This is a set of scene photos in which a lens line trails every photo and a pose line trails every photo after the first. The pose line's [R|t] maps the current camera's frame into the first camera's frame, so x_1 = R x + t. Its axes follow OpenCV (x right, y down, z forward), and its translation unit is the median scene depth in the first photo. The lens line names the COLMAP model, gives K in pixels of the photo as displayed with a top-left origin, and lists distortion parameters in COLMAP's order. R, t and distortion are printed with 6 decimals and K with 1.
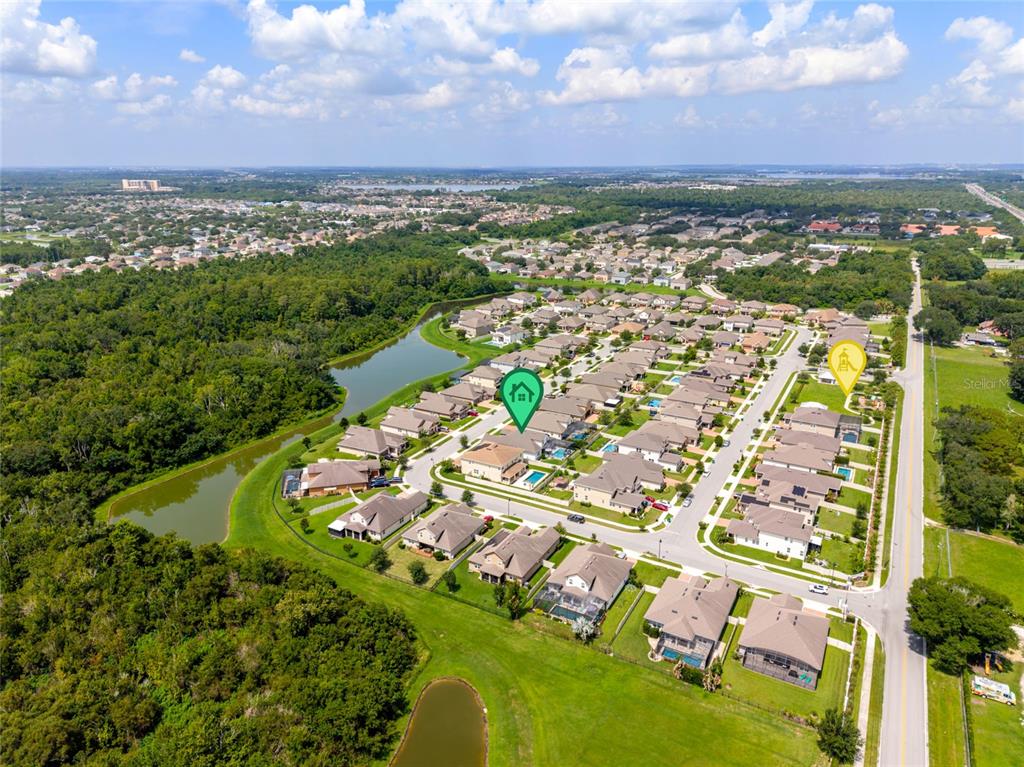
lens RADIAL K [[696.5, 0, 508.1], [0, 696.5, 383.5], [0, 0, 1]] dist [0.029411, -0.000968]
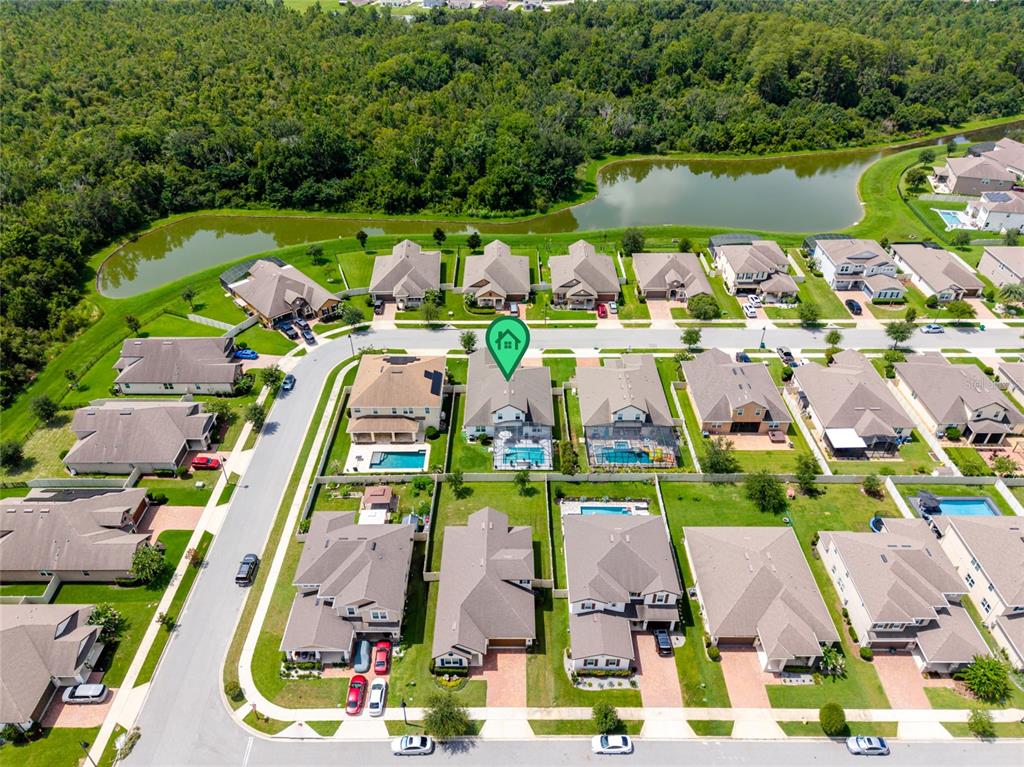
lens RADIAL K [[696.5, 0, 508.1], [0, 696.5, 383.5], [0, 0, 1]] dist [0.029411, -0.000968]
pose [[0.488432, 0.523100, -0.698428, 0.401365], [-0.267781, 0.851631, 0.450576, -0.166686], [0.830499, -0.033050, 0.556039, 0.750890]]
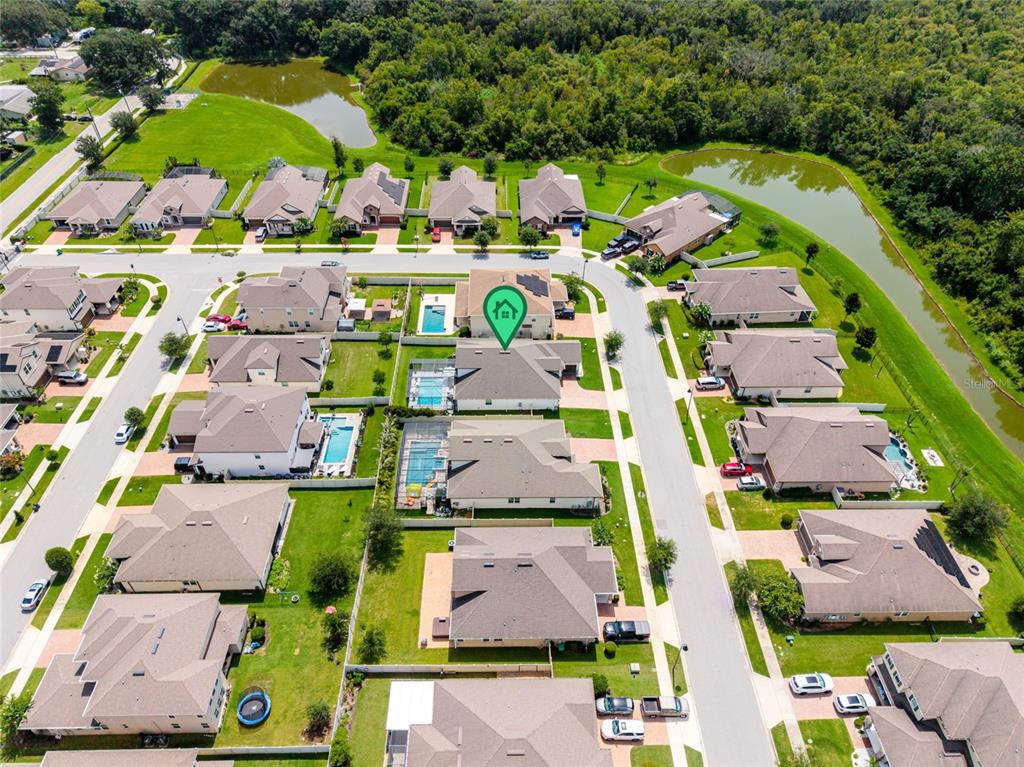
lens RADIAL K [[696.5, 0, 508.1], [0, 696.5, 383.5], [0, 0, 1]] dist [0.029411, -0.000968]
pose [[-0.863963, 0.327776, -0.382271, 0.224822], [-0.161681, 0.538383, 0.827045, -0.333350], [0.476894, 0.776342, -0.412147, 1.276687]]
